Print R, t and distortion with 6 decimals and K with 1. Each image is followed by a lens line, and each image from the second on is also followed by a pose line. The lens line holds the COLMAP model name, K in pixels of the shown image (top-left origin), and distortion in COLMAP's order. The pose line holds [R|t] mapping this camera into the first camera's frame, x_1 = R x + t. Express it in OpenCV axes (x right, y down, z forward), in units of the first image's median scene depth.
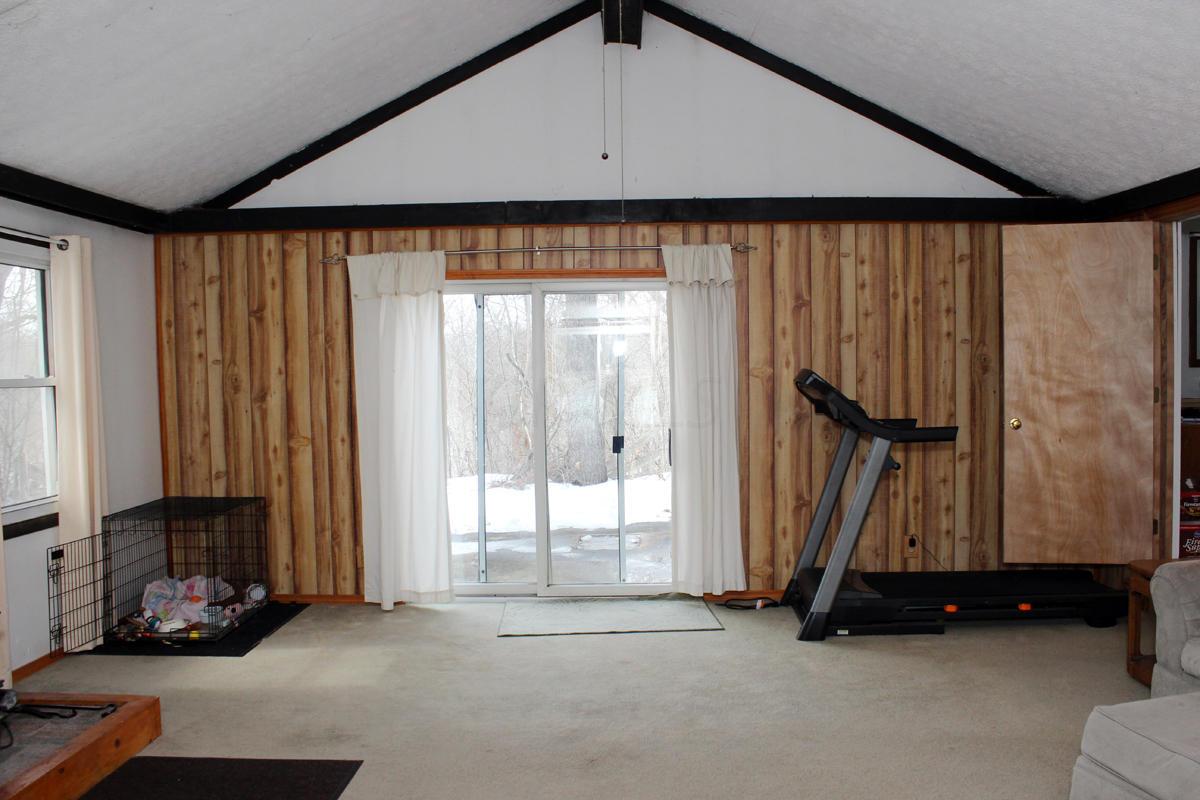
lens RADIAL K [[1022.6, 0, 600.0], [0, 1022.6, 400.0], [0, 0, 1]] dist [-0.089440, 0.010224]
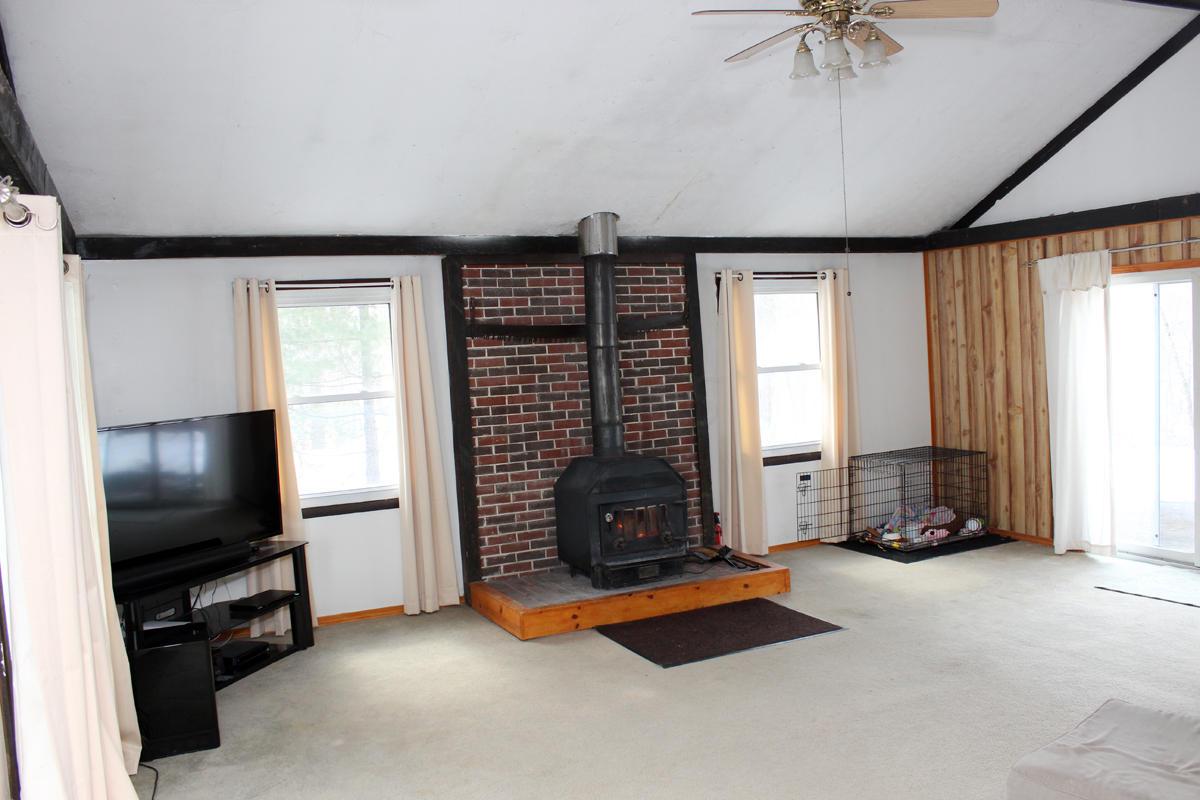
lens RADIAL K [[1022.6, 0, 600.0], [0, 1022.6, 400.0], [0, 0, 1]] dist [-0.089440, 0.010224]
pose [[0.466932, 0.042515, -0.883271, 0.559463], [0.015544, 0.998295, 0.056269, -0.049025], [0.884157, -0.040003, 0.465475, -0.025693]]
